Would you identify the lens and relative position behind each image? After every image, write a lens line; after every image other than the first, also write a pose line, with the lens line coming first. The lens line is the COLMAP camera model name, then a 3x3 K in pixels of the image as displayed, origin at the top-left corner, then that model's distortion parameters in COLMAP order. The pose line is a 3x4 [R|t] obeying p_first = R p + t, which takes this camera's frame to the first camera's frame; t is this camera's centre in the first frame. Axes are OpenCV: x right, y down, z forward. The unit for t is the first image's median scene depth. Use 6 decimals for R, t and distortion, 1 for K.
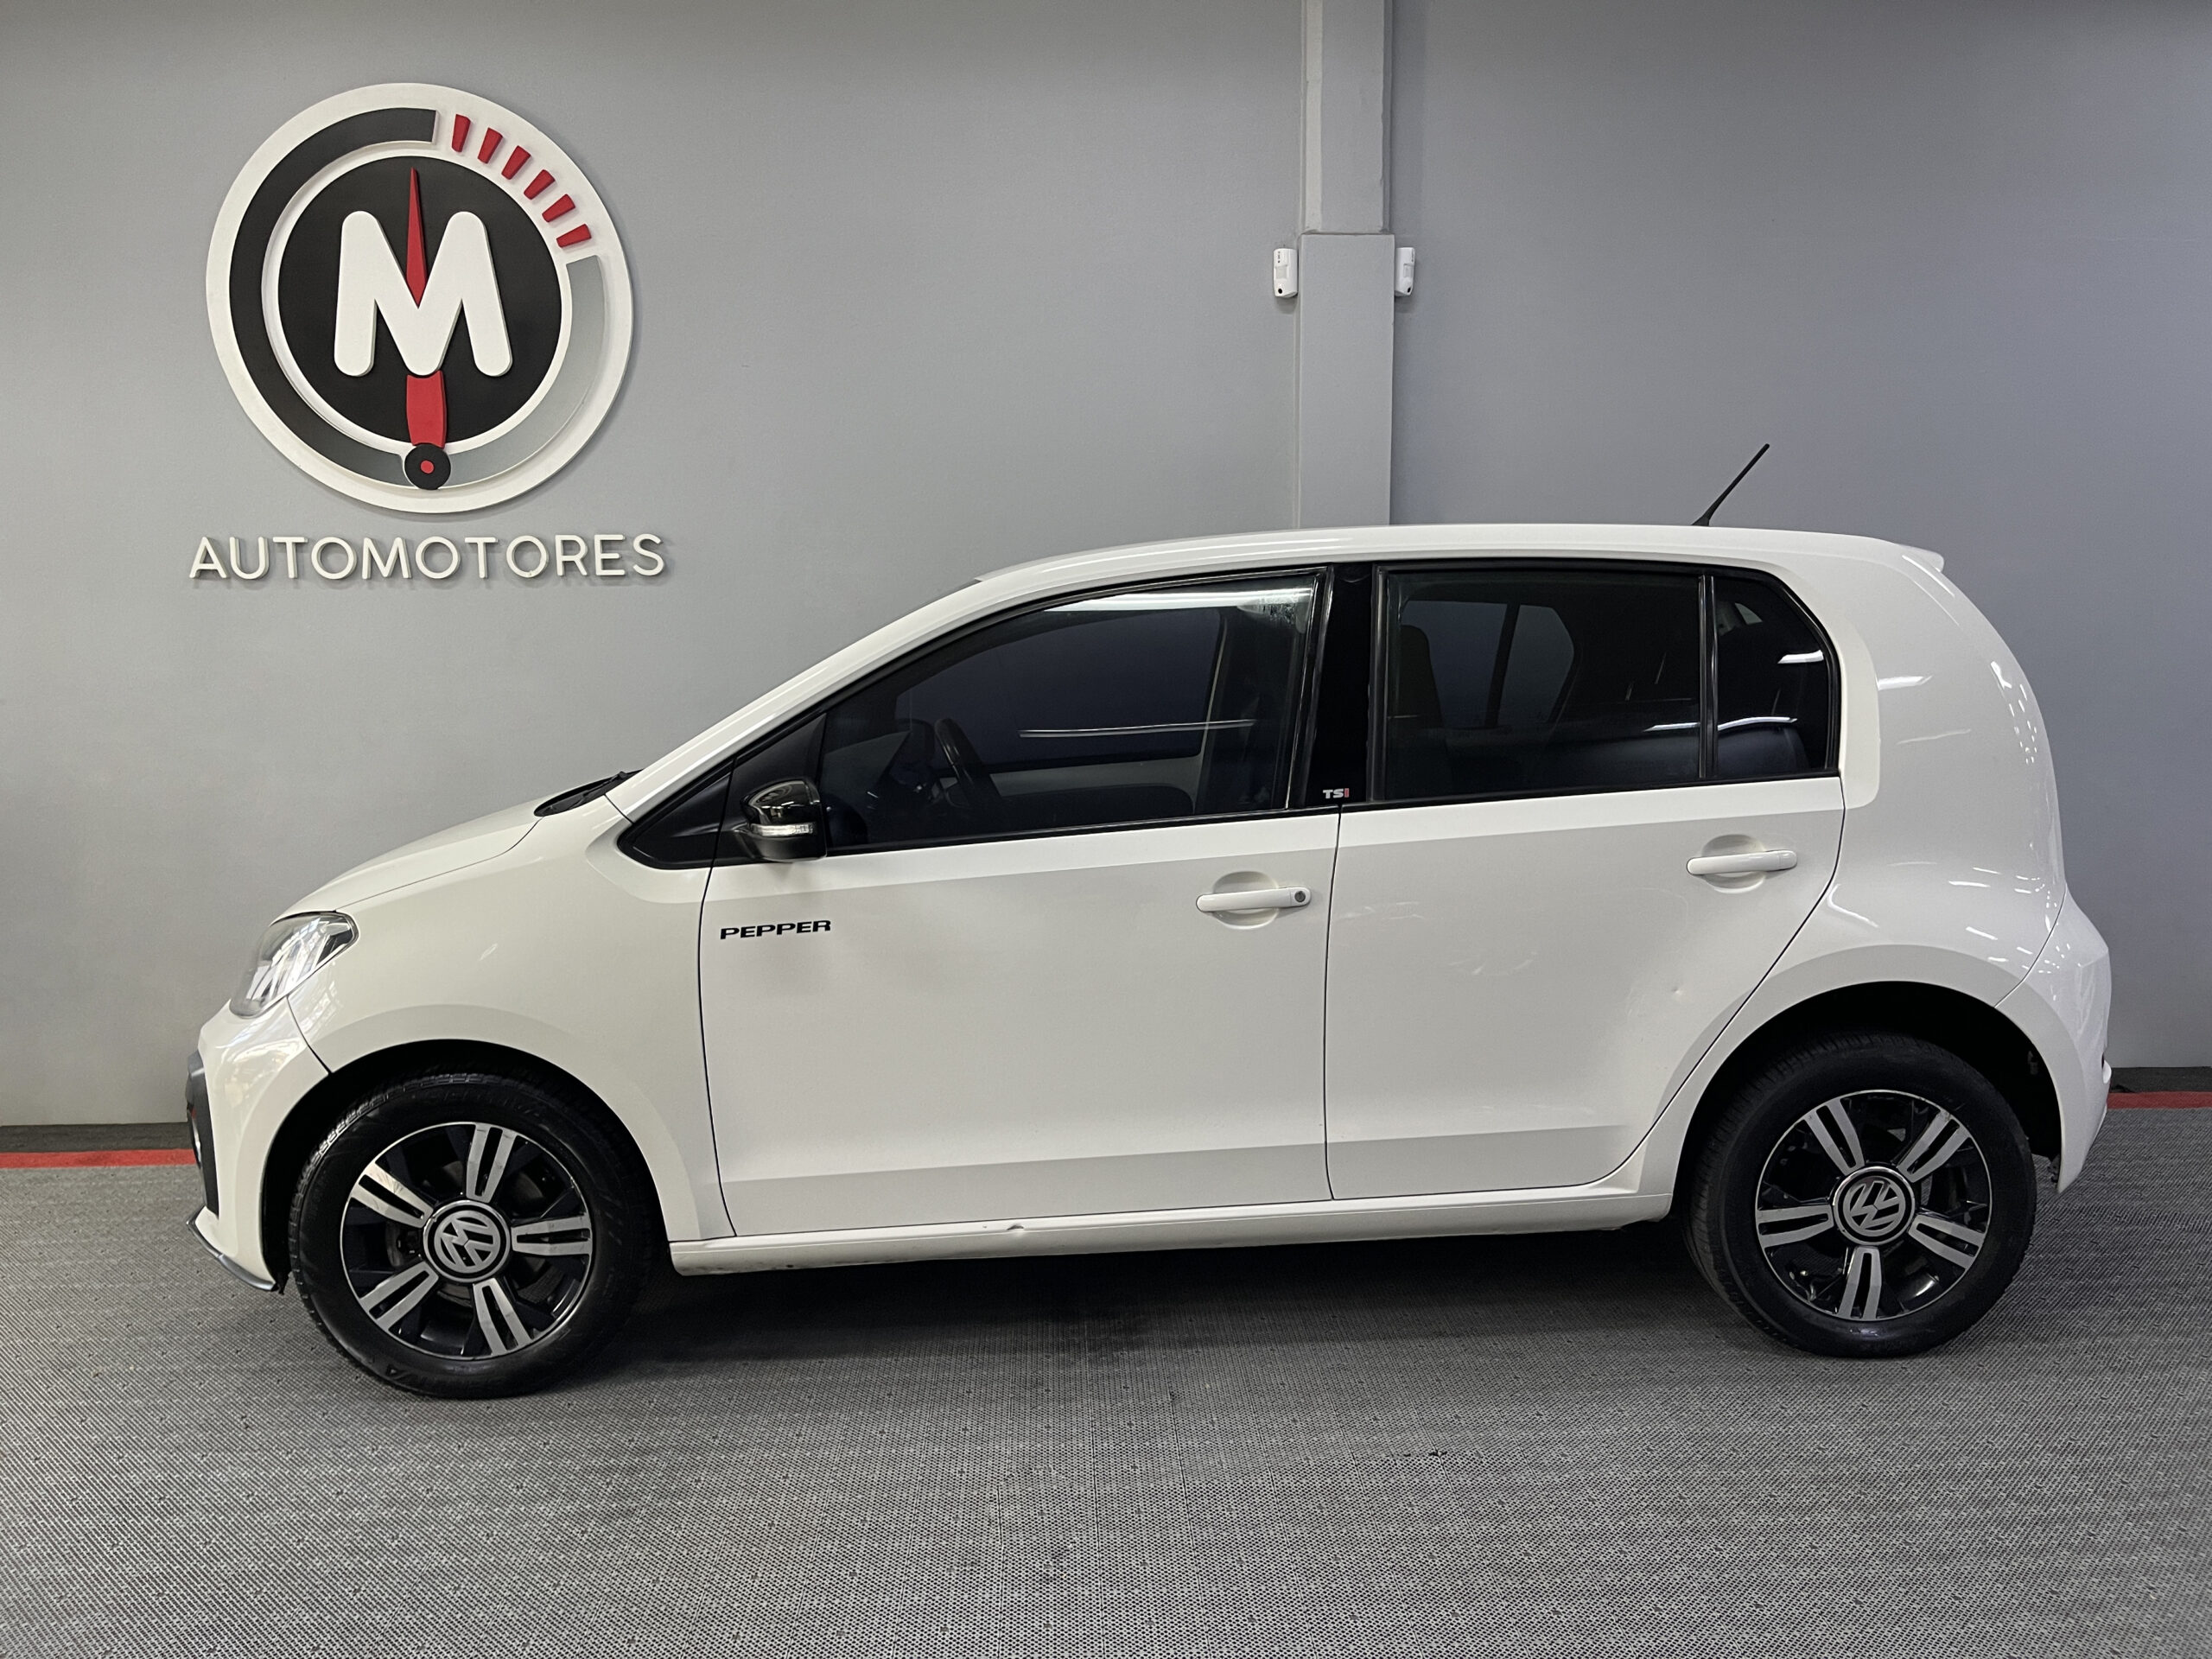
lens RADIAL K [[1692.6, 0, 1127.6], [0, 1692.6, 801.6], [0, 0, 1]] dist [0.030692, -0.045413]
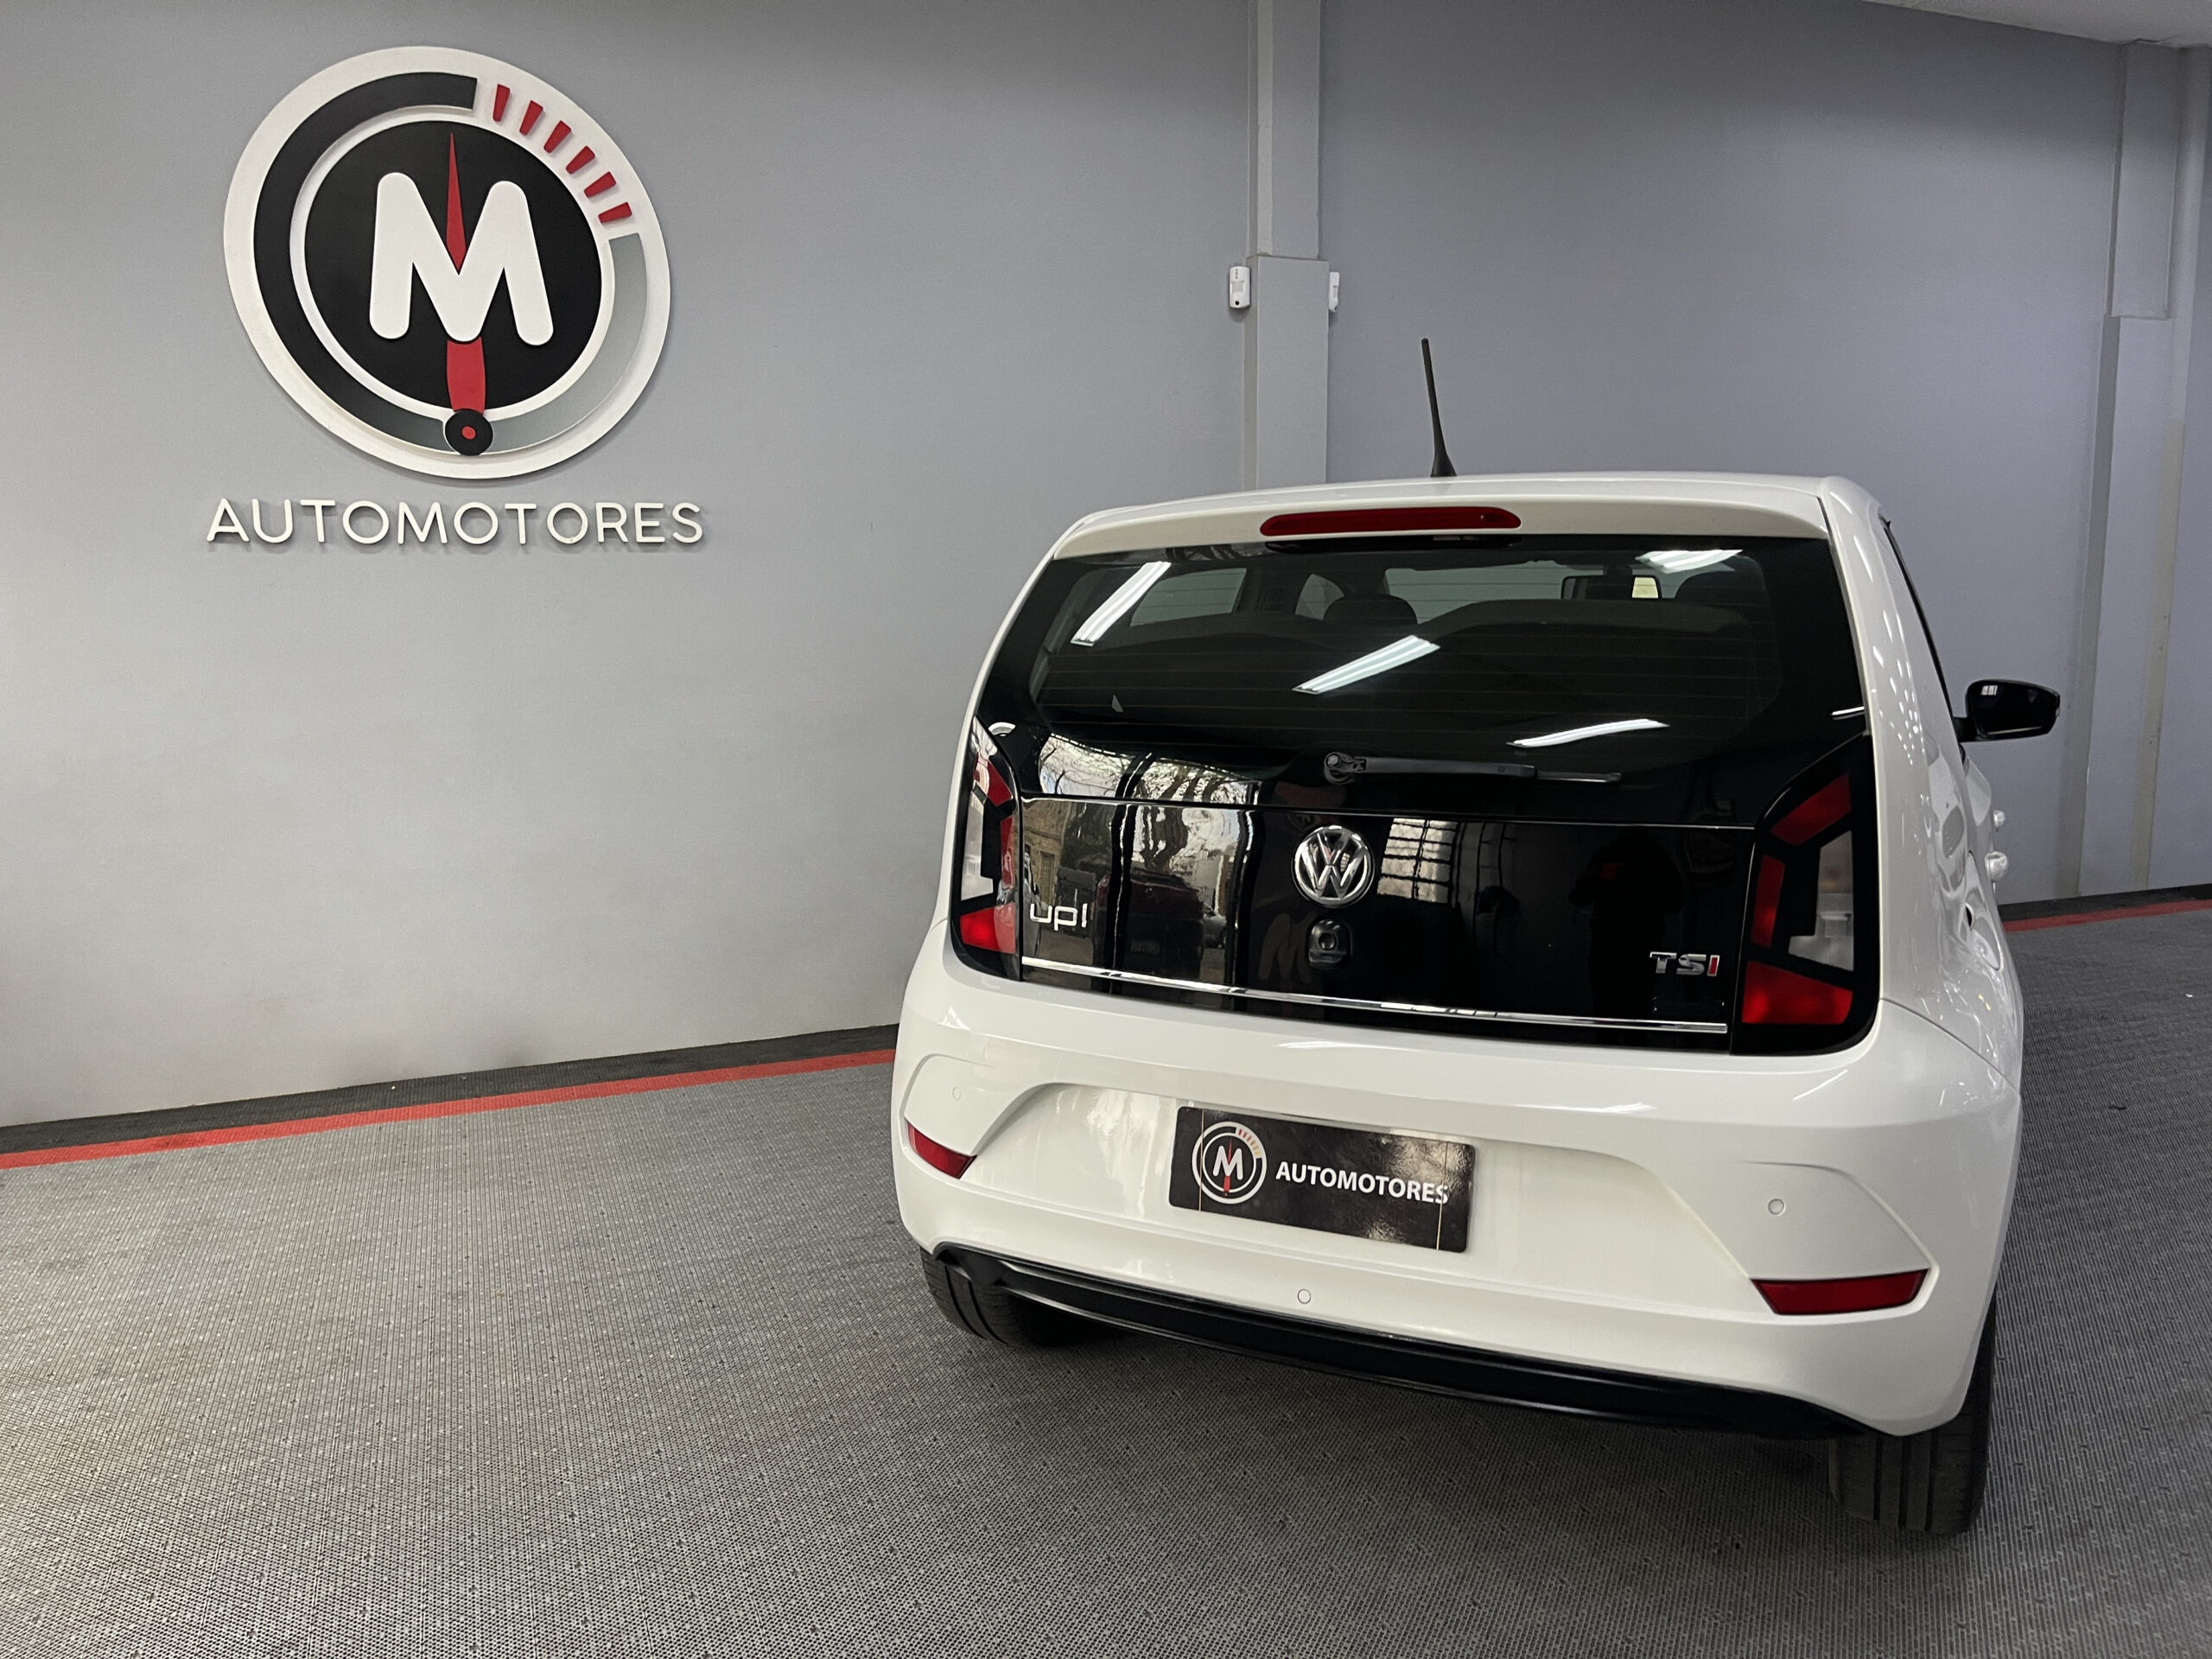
lens RADIAL K [[1692.6, 0, 1108.7], [0, 1692.6, 838.9], [0, 0, 1]] dist [0.030692, -0.045413]
pose [[0.947934, -0.044812, 0.315297, -0.377152], [0.036485, 0.998813, 0.032266, 0.025565], [-0.316369, -0.019083, 0.948444, -0.083710]]
